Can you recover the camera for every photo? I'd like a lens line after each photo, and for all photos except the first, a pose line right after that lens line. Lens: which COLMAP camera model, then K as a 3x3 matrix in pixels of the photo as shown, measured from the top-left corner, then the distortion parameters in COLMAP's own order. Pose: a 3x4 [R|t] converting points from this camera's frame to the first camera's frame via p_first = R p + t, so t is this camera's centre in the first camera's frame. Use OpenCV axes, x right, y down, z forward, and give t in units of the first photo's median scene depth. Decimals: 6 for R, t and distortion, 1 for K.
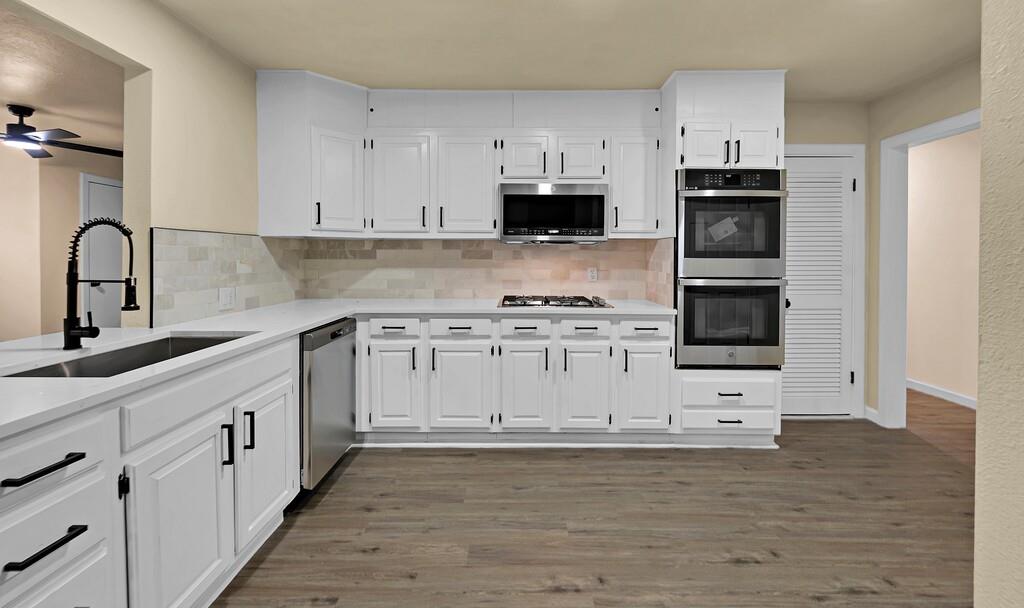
lens RADIAL K [[444.9, 0, 510.8], [0, 444.9, 259.5], [0, 0, 1]] dist [-0.002340, -0.000677]
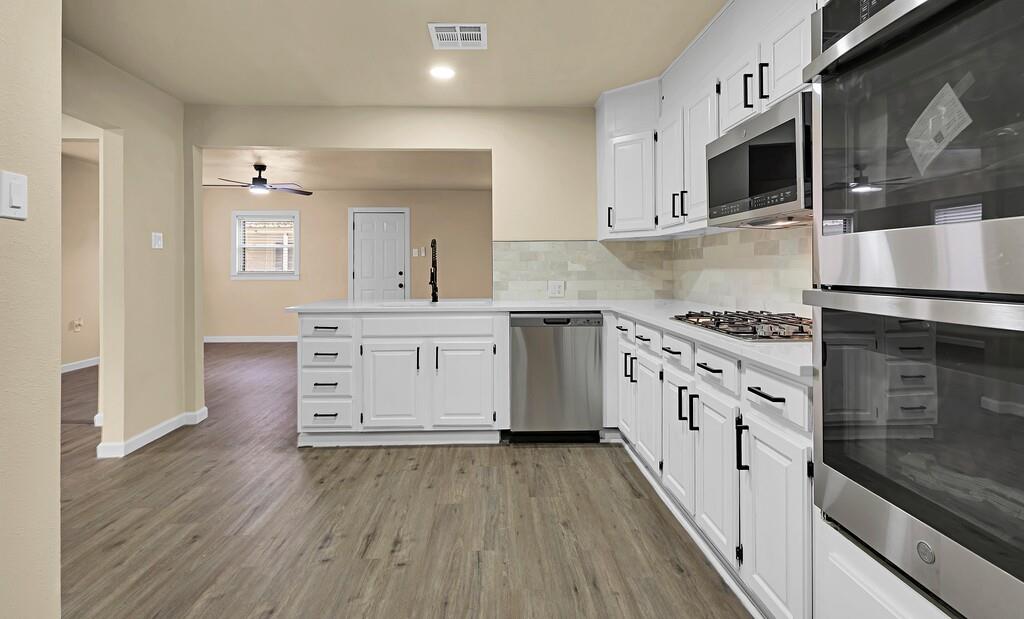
lens RADIAL K [[511.3, 0, 504.7], [0, 511.3, 262.3], [0, 0, 1]] dist [-0.000935, 0.000087]
pose [[0.032444, -0.015335, -0.999356, 0.816373], [-0.003246, 0.999875, -0.015448, 0.027735], [0.999468, 0.003745, 0.032390, 0.702017]]
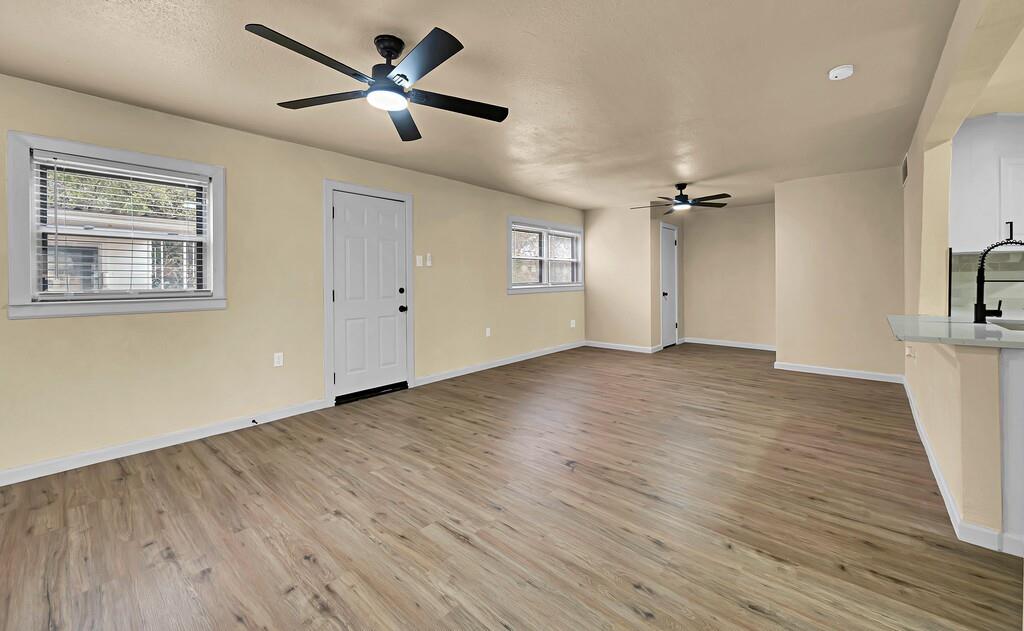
lens RADIAL K [[404.9, 0, 511.8], [0, 404.9, 283.3], [0, 0, 1]] dist [0.000436, -0.000430]
pose [[0.758584, -0.006658, -0.651541, -0.744458], [0.008320, 0.999965, -0.000533, 0.024587], [0.651522, -0.005016, 0.758613, -0.685552]]
